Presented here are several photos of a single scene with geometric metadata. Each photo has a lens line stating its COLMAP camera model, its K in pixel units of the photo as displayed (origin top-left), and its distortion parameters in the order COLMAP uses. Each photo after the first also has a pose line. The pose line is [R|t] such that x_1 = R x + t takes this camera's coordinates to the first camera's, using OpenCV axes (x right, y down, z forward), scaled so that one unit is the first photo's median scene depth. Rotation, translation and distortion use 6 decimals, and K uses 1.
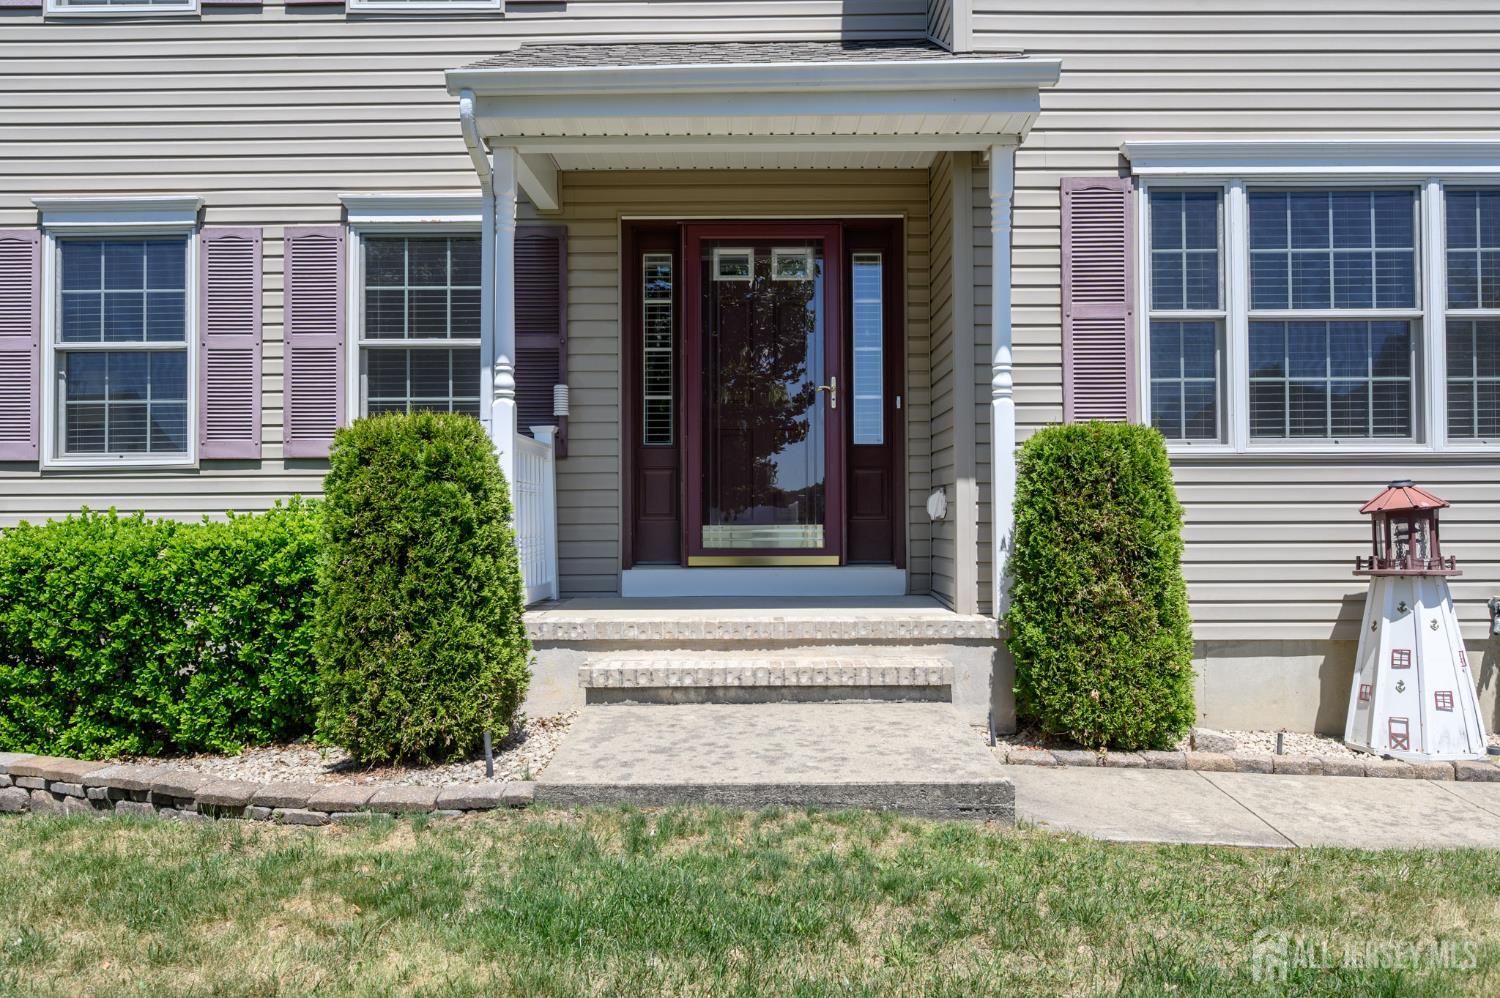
lens RADIAL K [[1101.5, 0, 748.7], [0, 1101.5, 498.9], [0, 0, 1]] dist [0.009454, 0.002103]
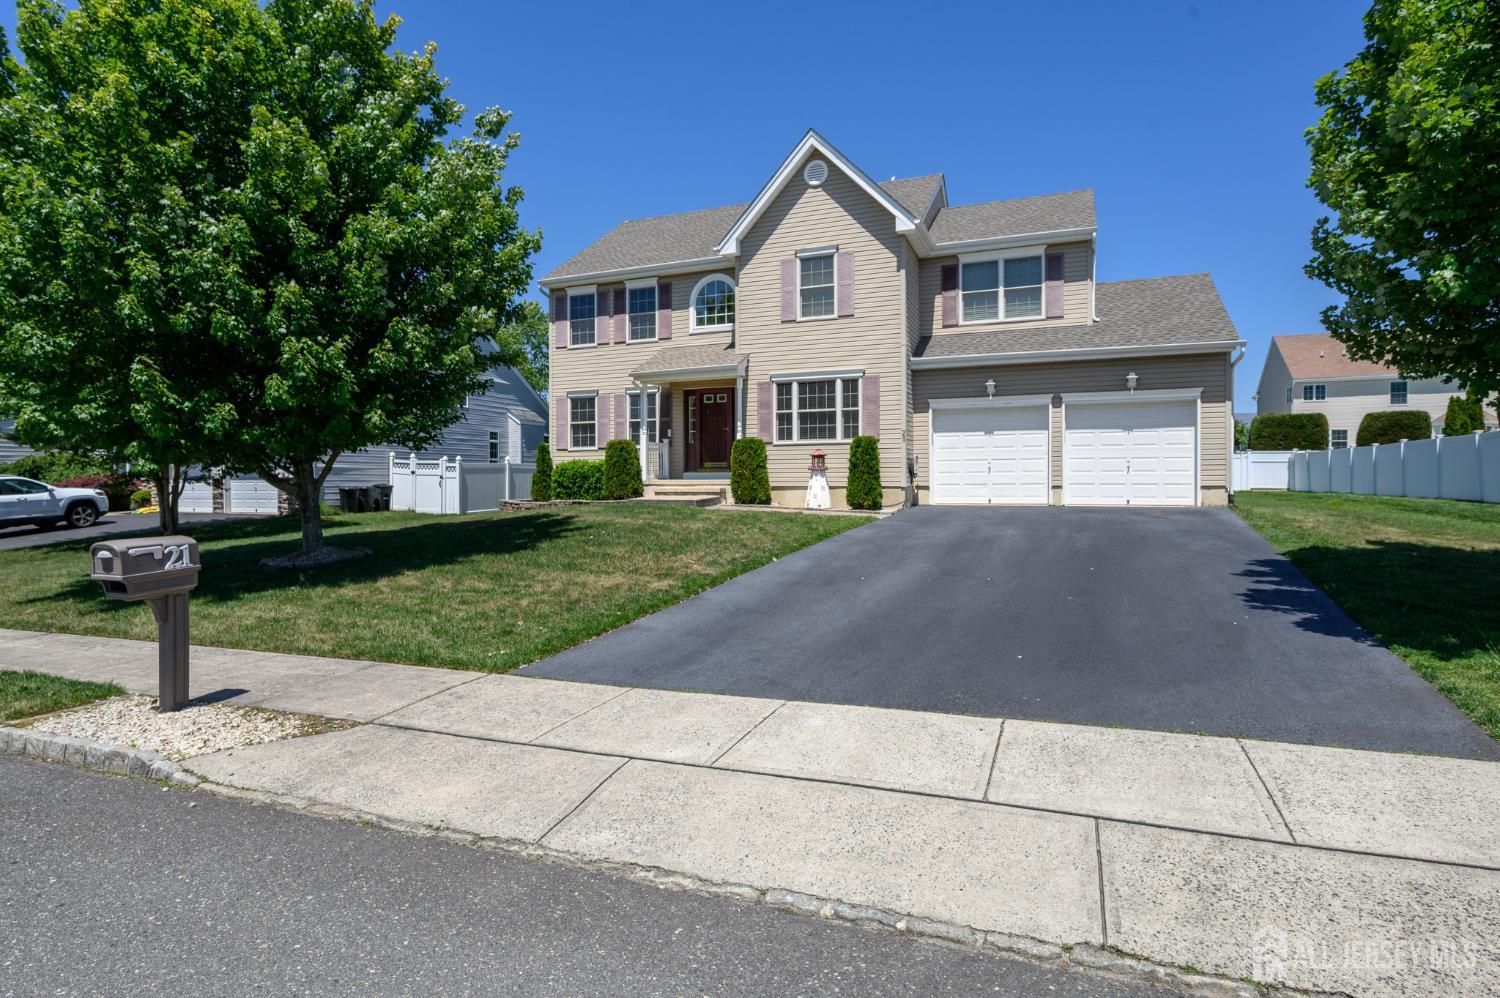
lens RADIAL K [[788.5, 0, 752.3], [0, 788.5, 493.6], [0, 0, 1]] dist [-0.000227, -0.000001]
pose [[0.925443, 0.007495, -0.378812, 1.459773], [0.002559, 0.999658, 0.026030, 0.075583], [0.378878, -0.025058, 0.925107, -1.939463]]
